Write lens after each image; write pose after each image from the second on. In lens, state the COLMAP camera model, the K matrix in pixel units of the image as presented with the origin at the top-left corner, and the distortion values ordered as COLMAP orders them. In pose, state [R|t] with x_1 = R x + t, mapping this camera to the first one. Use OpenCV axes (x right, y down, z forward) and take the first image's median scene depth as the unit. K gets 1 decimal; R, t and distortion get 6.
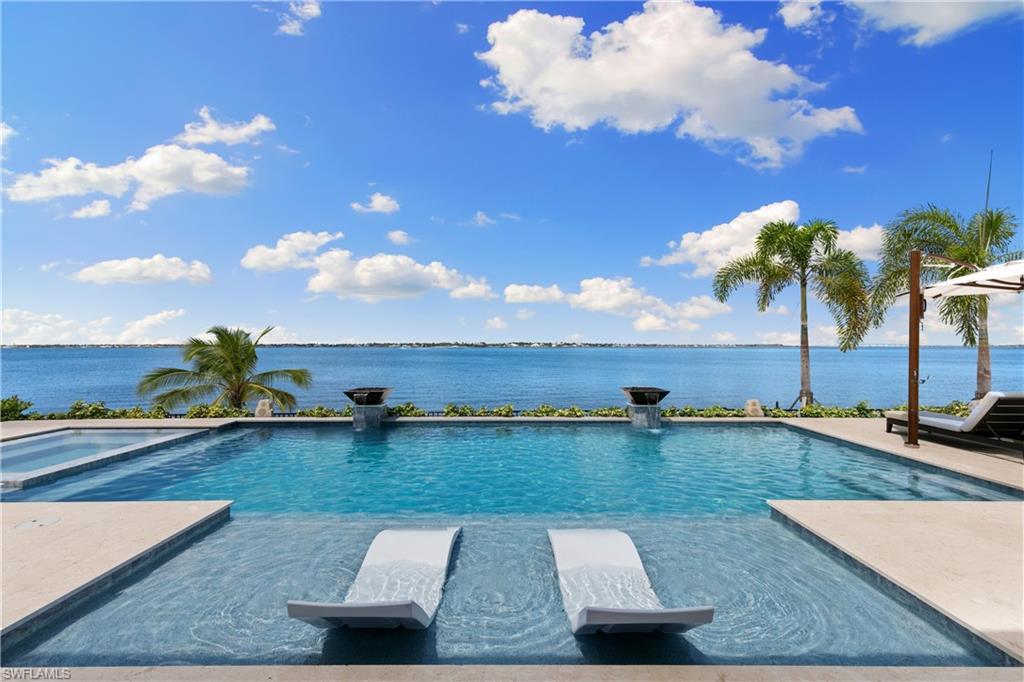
lens RADIAL K [[461.9, 0, 514.6], [0, 461.9, 337.0], [0, 0, 1]] dist [0.014370, -0.001511]
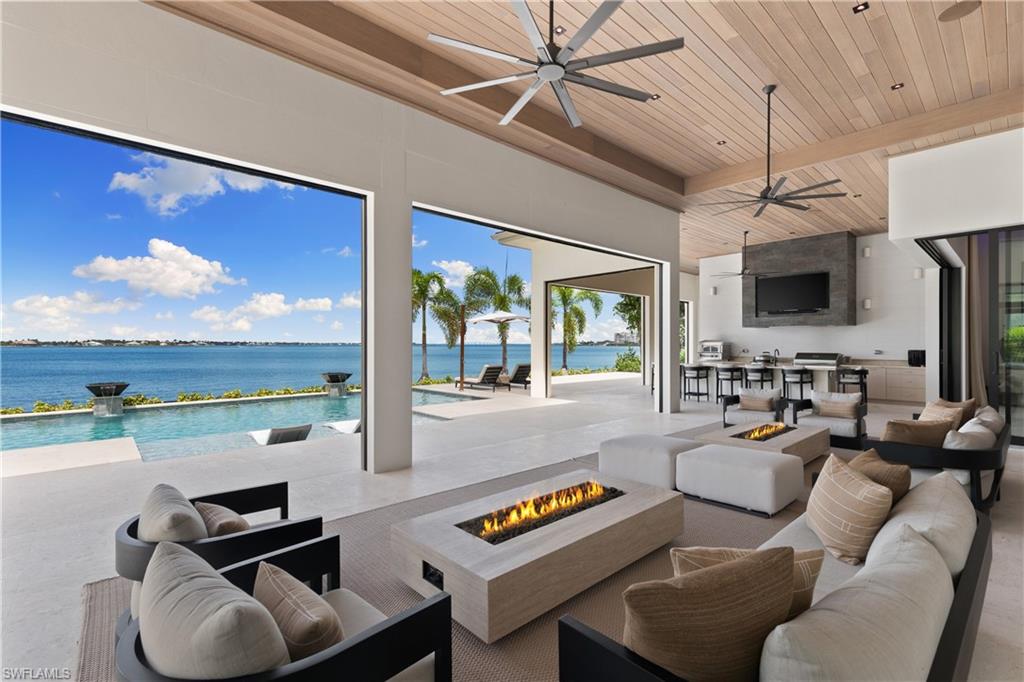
lens RADIAL K [[461.9, 0, 519.2], [0, 461.9, 339.2], [0, 0, 1]] dist [0.014370, -0.001511]
pose [[0.737417, 0.006453, 0.675407, -0.337574], [-0.012063, 0.999921, 0.003616, -0.021349], [-0.675330, -0.010814, 0.737436, -0.621275]]
